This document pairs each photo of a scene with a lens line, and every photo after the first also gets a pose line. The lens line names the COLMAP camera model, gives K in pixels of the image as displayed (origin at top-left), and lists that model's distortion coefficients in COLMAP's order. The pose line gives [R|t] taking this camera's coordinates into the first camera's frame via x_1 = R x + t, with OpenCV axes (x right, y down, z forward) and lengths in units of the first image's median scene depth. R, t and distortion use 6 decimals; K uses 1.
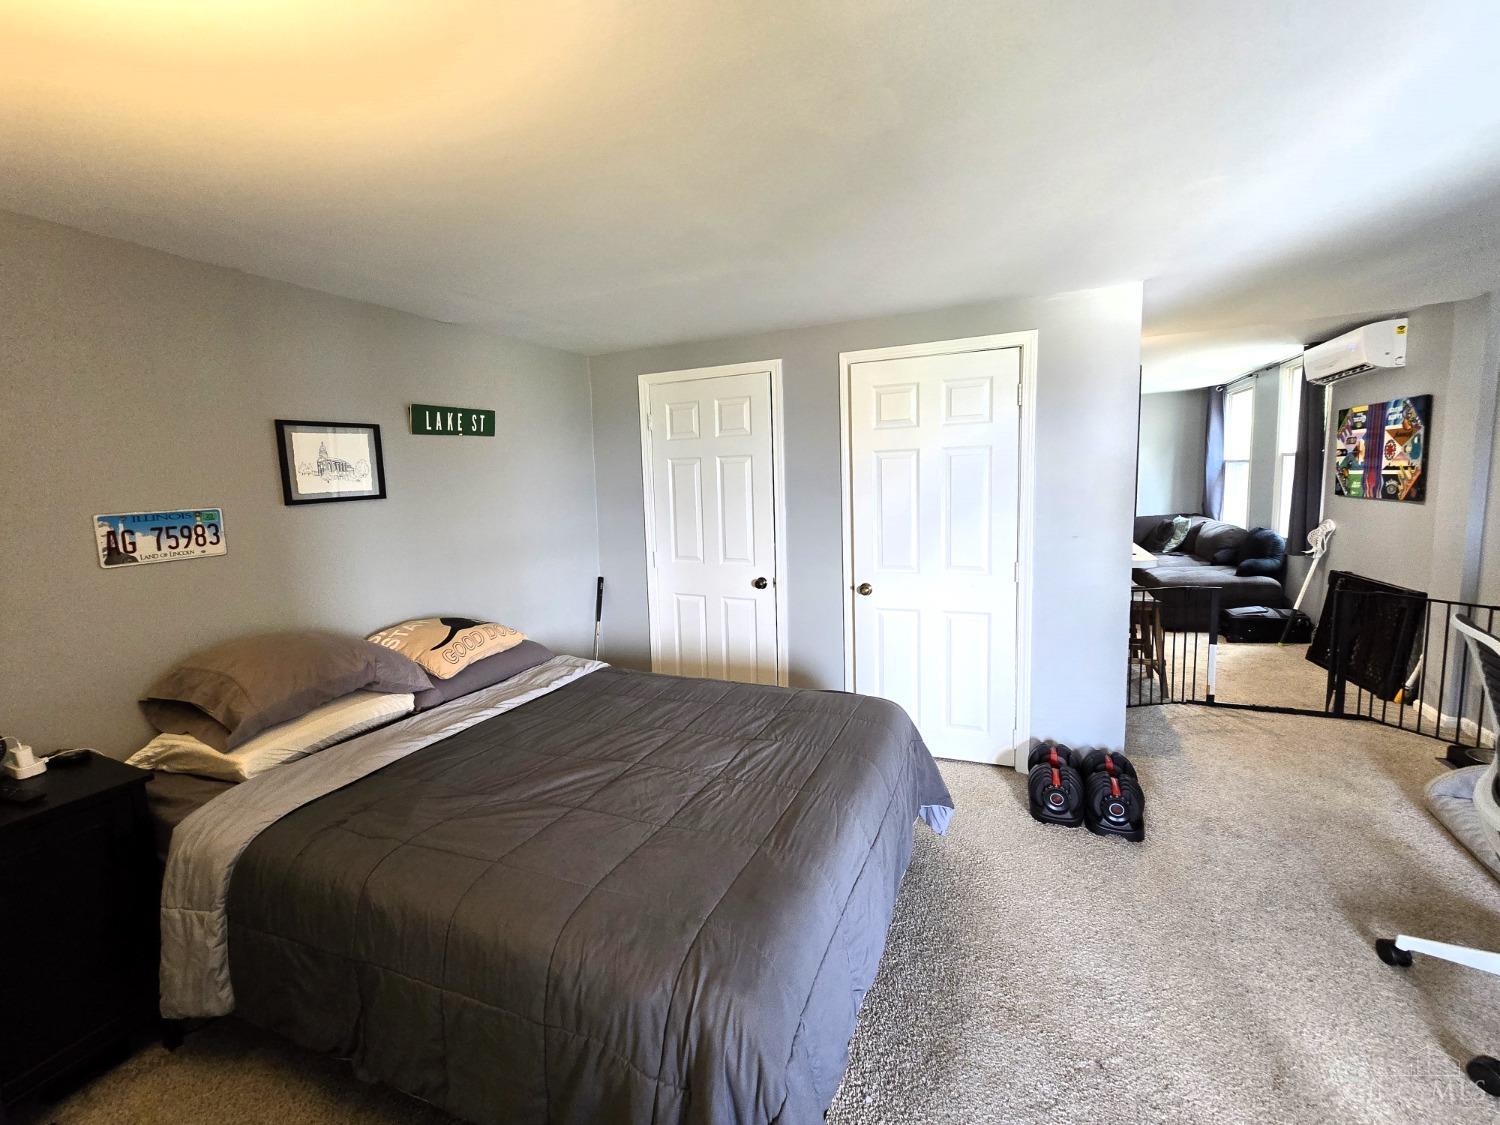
lens RADIAL K [[607.5, 0, 752.8], [0, 607.5, 542.7], [0, 0, 1]] dist [-0.000767, -0.000291]
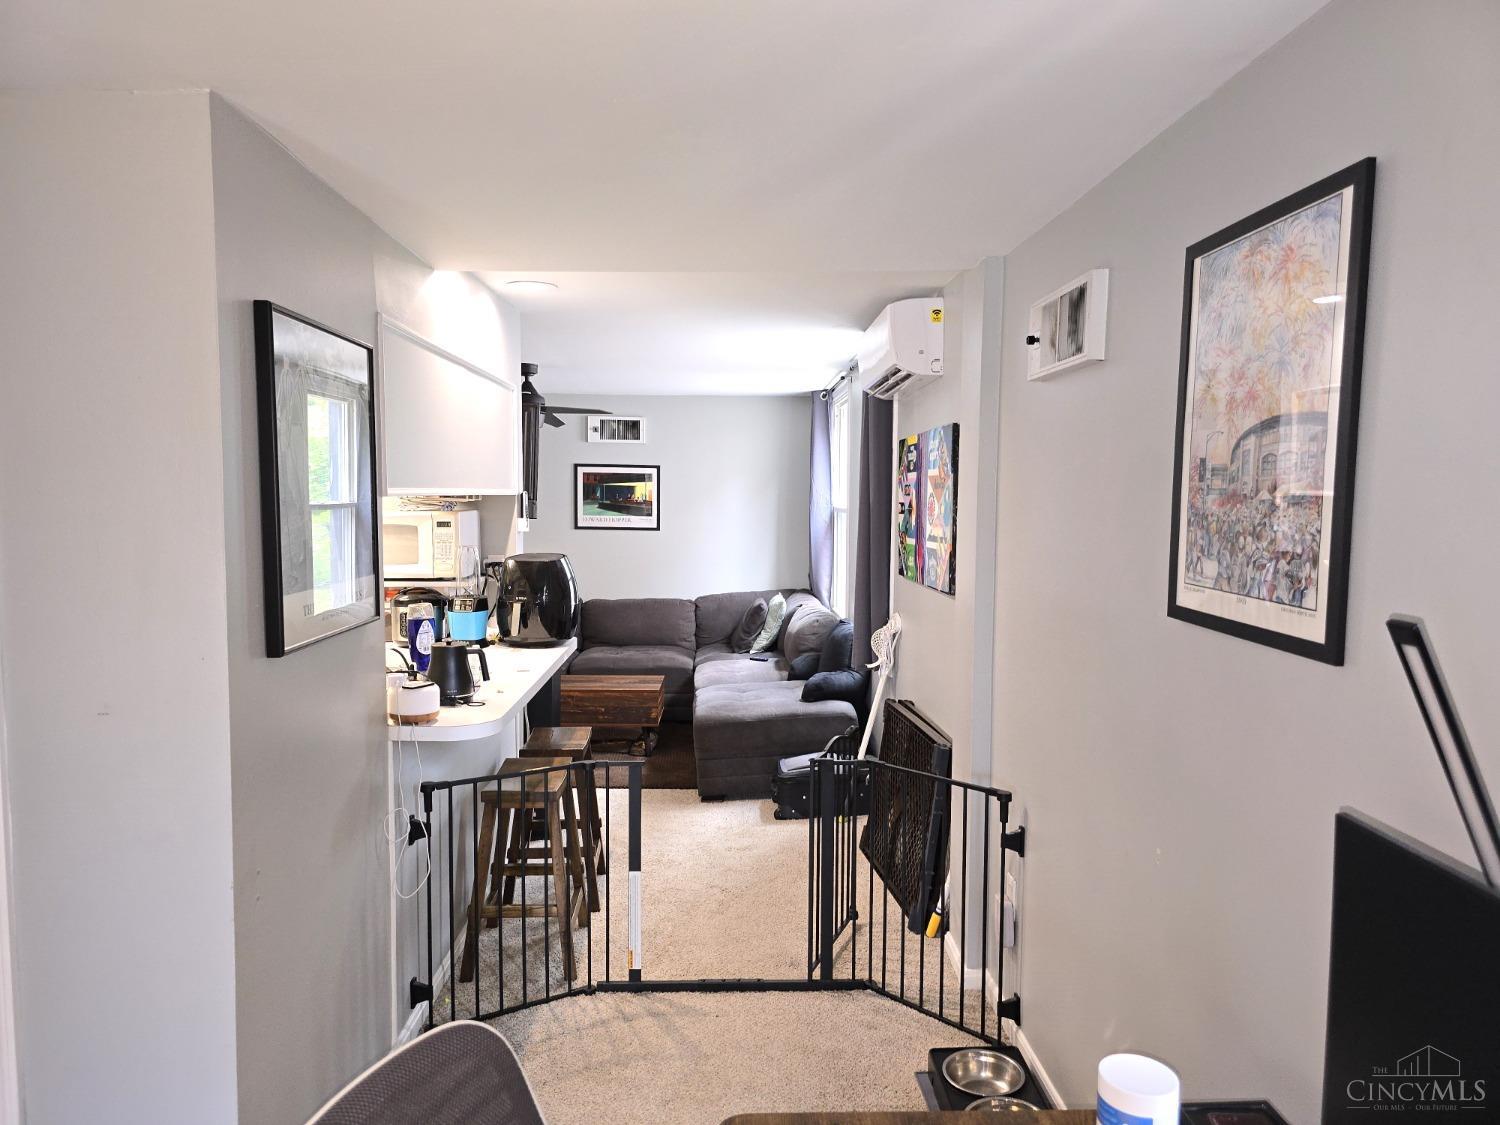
lens RADIAL K [[998.0, 0, 749.6], [0, 998.0, 565.7], [0, 0, 1]] dist [0.008619, -0.006329]
pose [[0.898885, 0.020070, 0.437725, 0.399805], [0.000664, 0.998887, -0.047163, -0.042933], [-0.438184, 0.042685, 0.897871, 0.158890]]
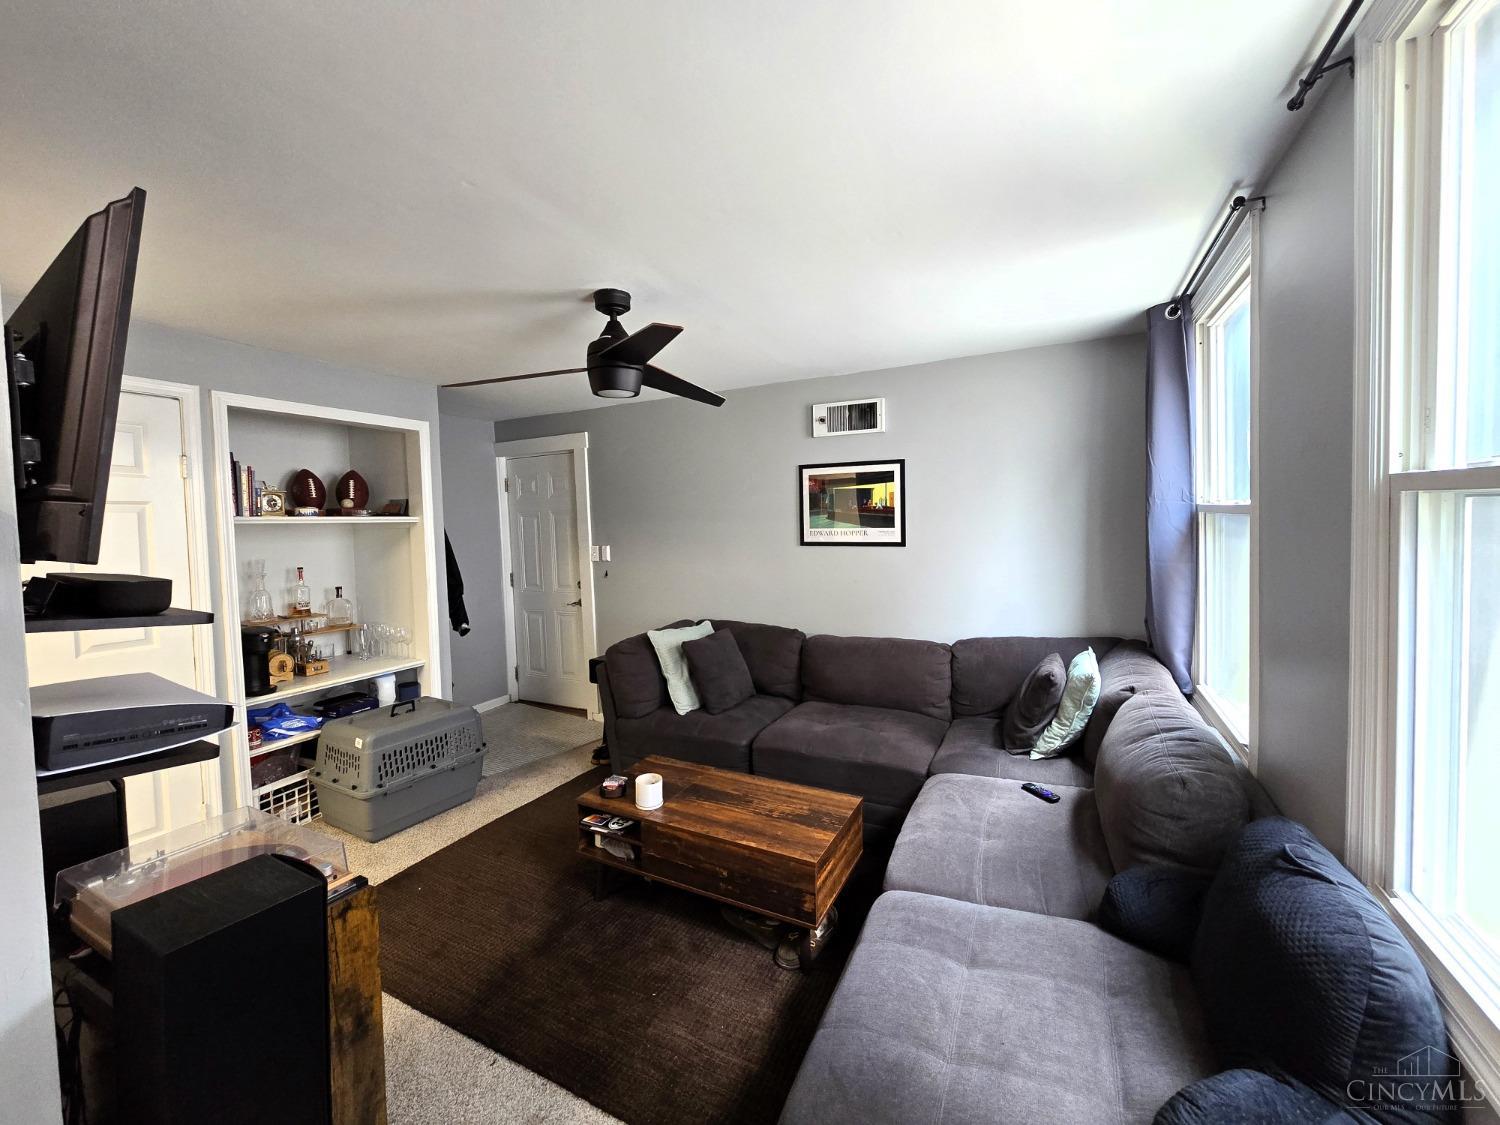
lens RADIAL K [[607.5, 0, 742.4], [0, 607.5, 543.0], [0, 0, 1]] dist [-0.000767, -0.000291]
pose [[0.998182, 0.016176, -0.058056, 0.898201], [-0.019720, 0.997943, -0.061005, -0.147510], [0.056950, 0.062039, 0.996448, 1.067802]]
